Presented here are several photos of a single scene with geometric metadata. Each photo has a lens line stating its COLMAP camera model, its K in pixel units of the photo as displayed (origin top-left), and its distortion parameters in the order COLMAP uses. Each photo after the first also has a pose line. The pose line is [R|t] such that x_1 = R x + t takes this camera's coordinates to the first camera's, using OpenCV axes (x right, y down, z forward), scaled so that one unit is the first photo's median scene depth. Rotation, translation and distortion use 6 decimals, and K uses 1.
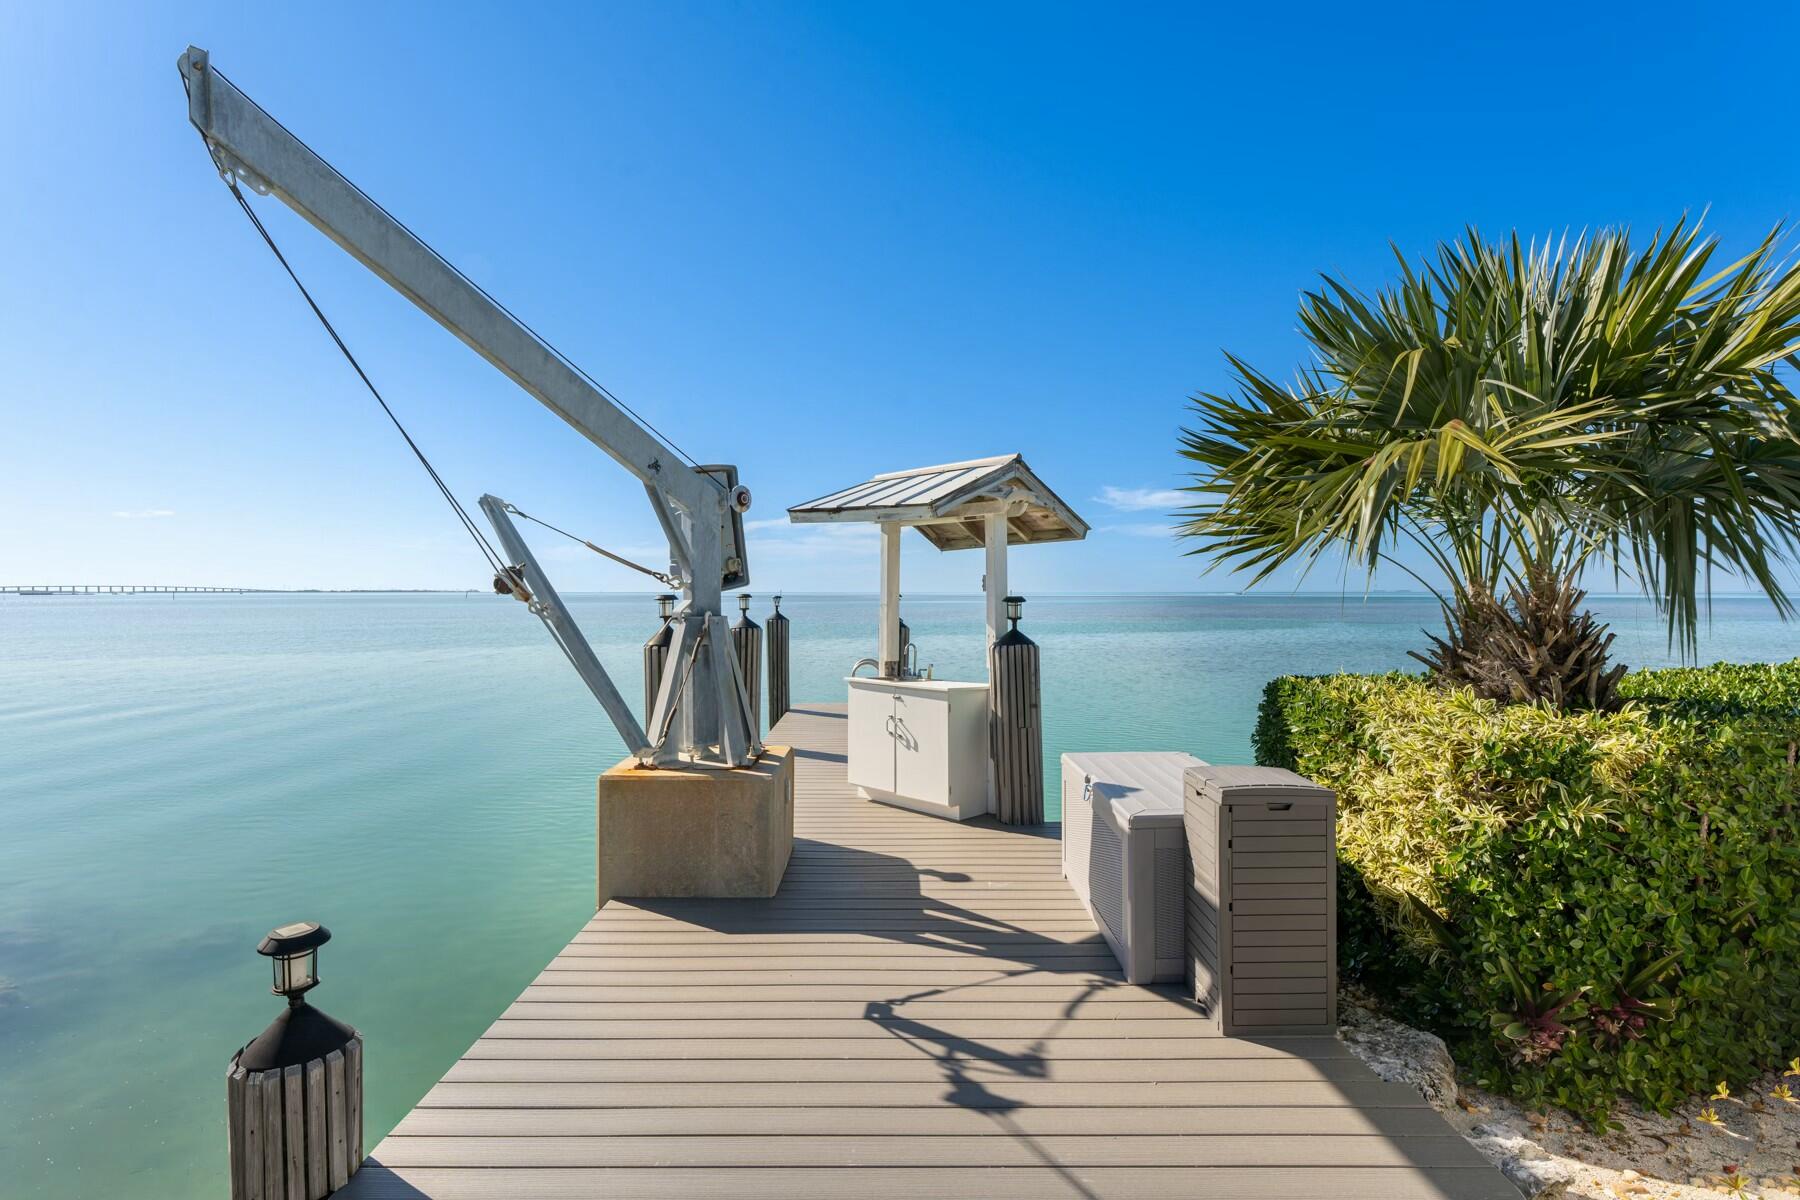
lens RADIAL K [[885.8, 0, 897.8], [0, 885.8, 636.4], [0, 0, 1]] dist [-0.000699, -0.000188]
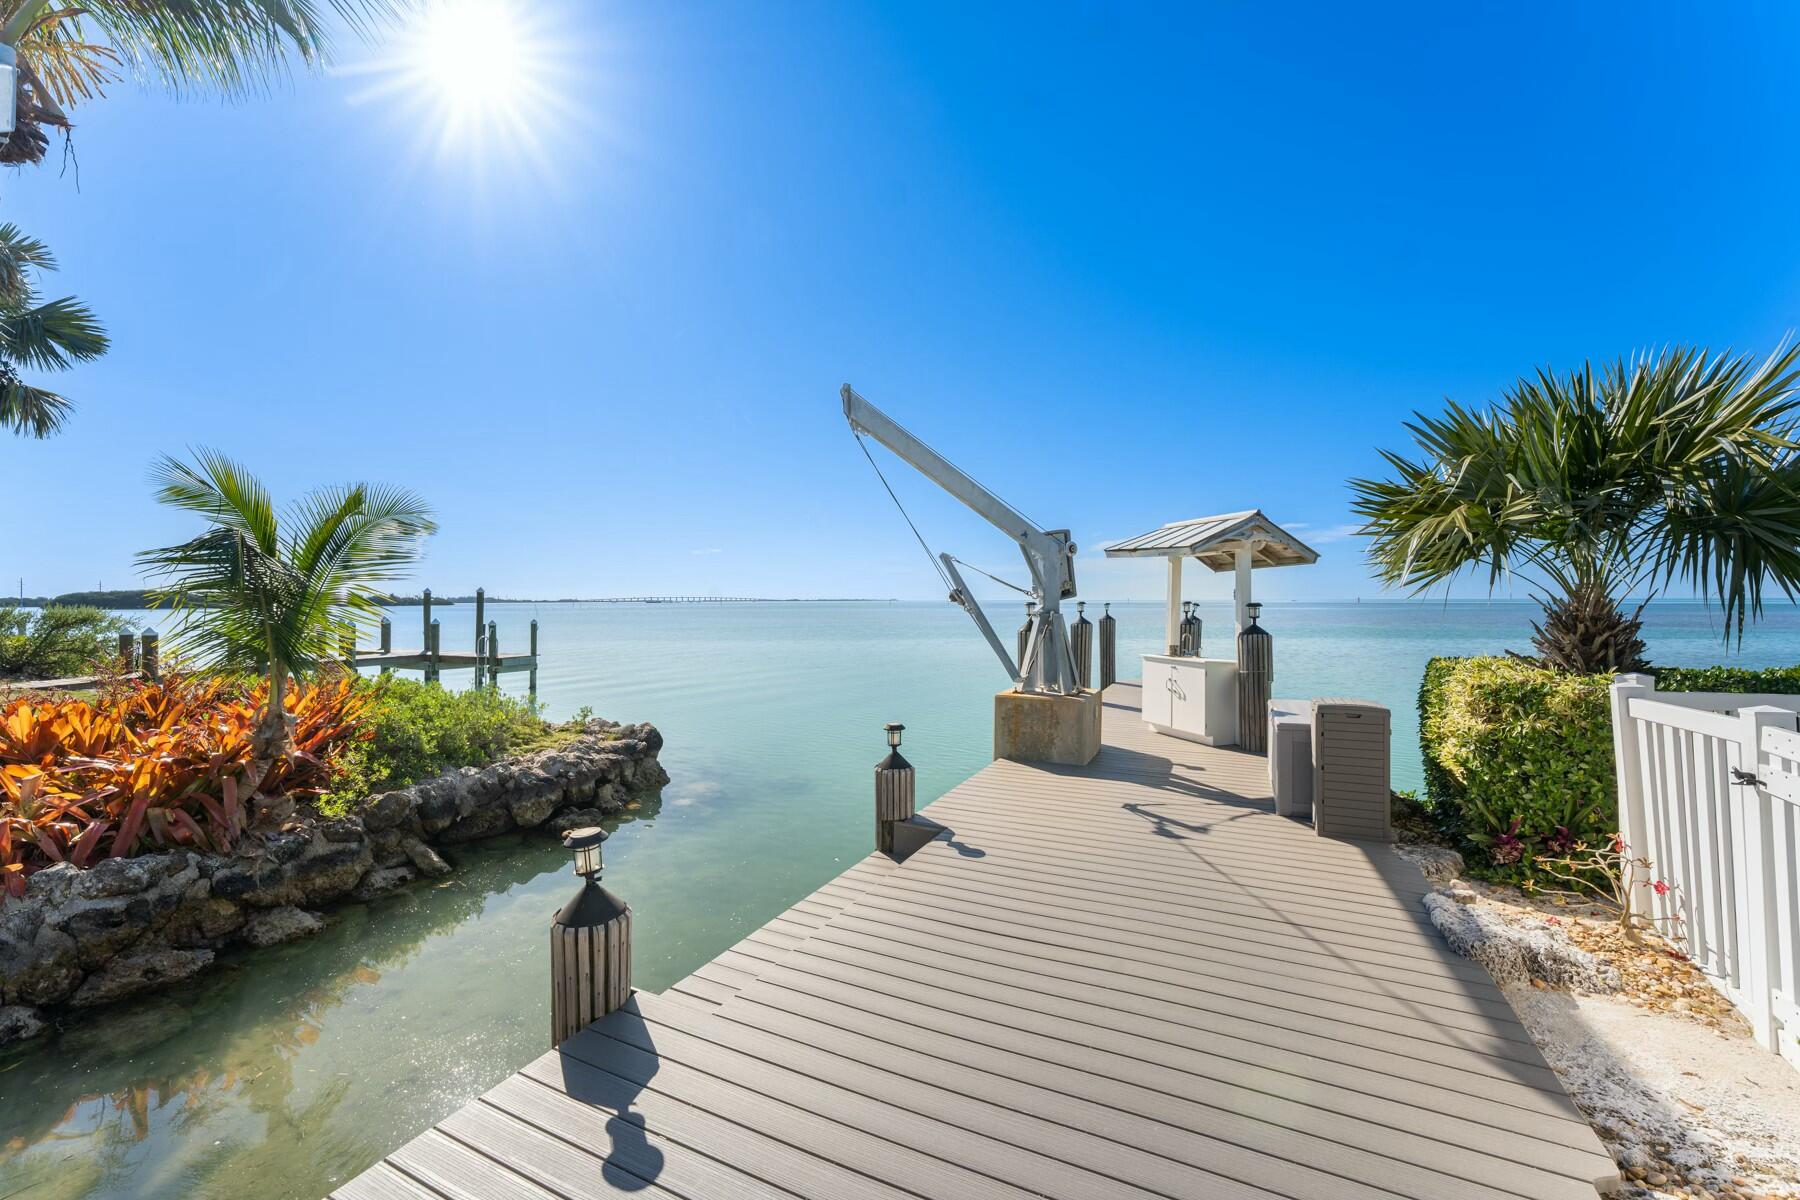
lens RADIAL K [[698.7, 0, 900.0], [0, 698.7, 600.0], [0, 0, 1]] dist [0.000495, -0.000020]
pose [[0.903655, -0.002555, -0.428253, 0.129617], [-0.019089, 0.998748, -0.046238, 0.023300], [0.427835, 0.049958, 0.902475, -0.474524]]
